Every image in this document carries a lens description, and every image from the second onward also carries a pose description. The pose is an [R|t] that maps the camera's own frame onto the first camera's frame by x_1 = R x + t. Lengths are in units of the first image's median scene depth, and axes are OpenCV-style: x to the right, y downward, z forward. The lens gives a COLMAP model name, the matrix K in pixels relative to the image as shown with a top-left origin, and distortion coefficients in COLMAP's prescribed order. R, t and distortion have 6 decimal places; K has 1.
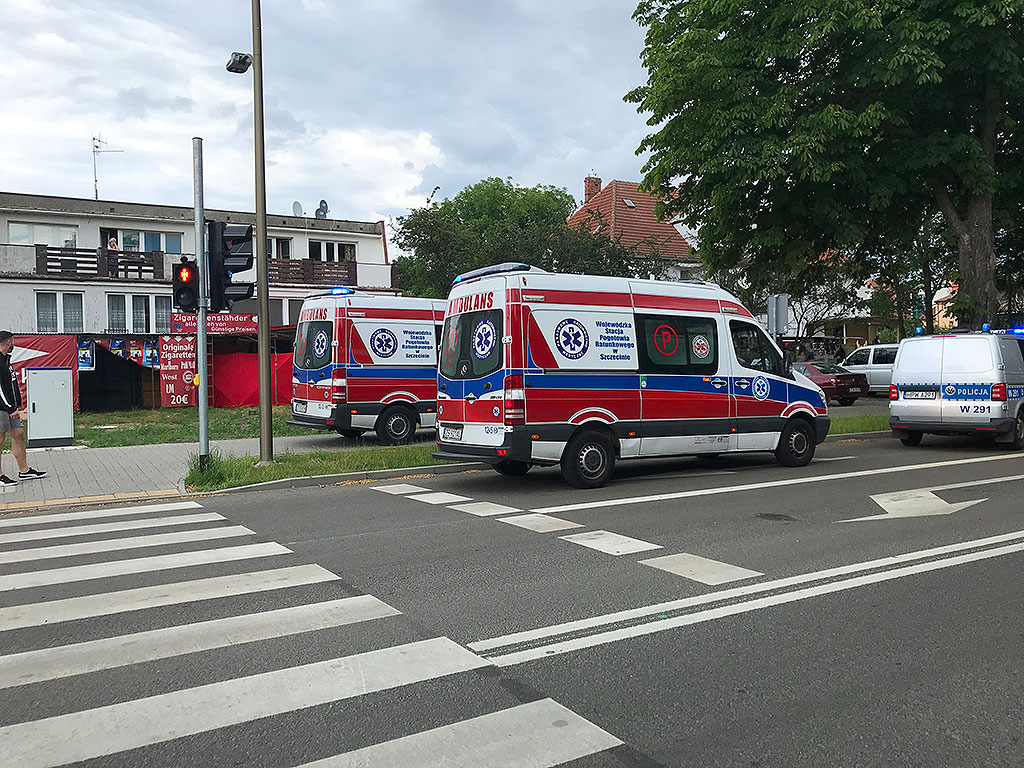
lens RADIAL K [[825.8, 0, 512.0], [0, 825.8, 384.0], [0, 0, 1]] dist [0.000952, 0.002826]
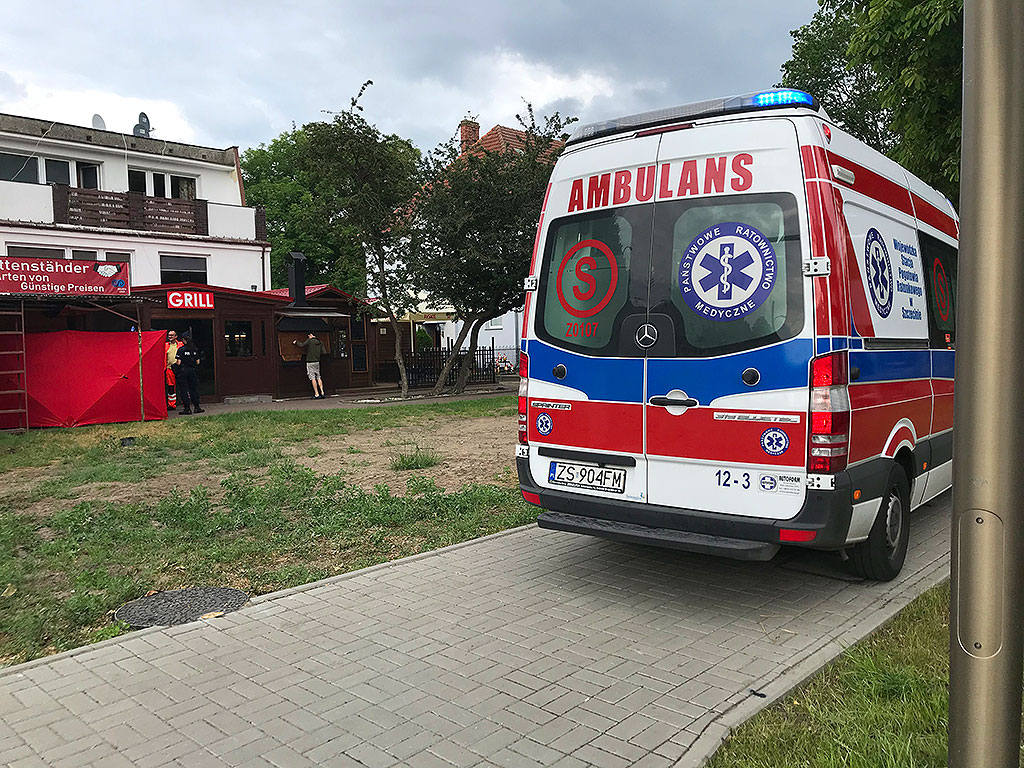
lens RADIAL K [[825.8, 0, 512.0], [0, 825.8, 384.0], [0, 0, 1]] dist [0.000952, 0.002826]
pose [[0.969988, -0.035019, 0.240616, -0.174570], [0.030284, 0.999269, 0.023348, -0.006758], [-0.241258, -0.015360, 0.970340, 0.427520]]
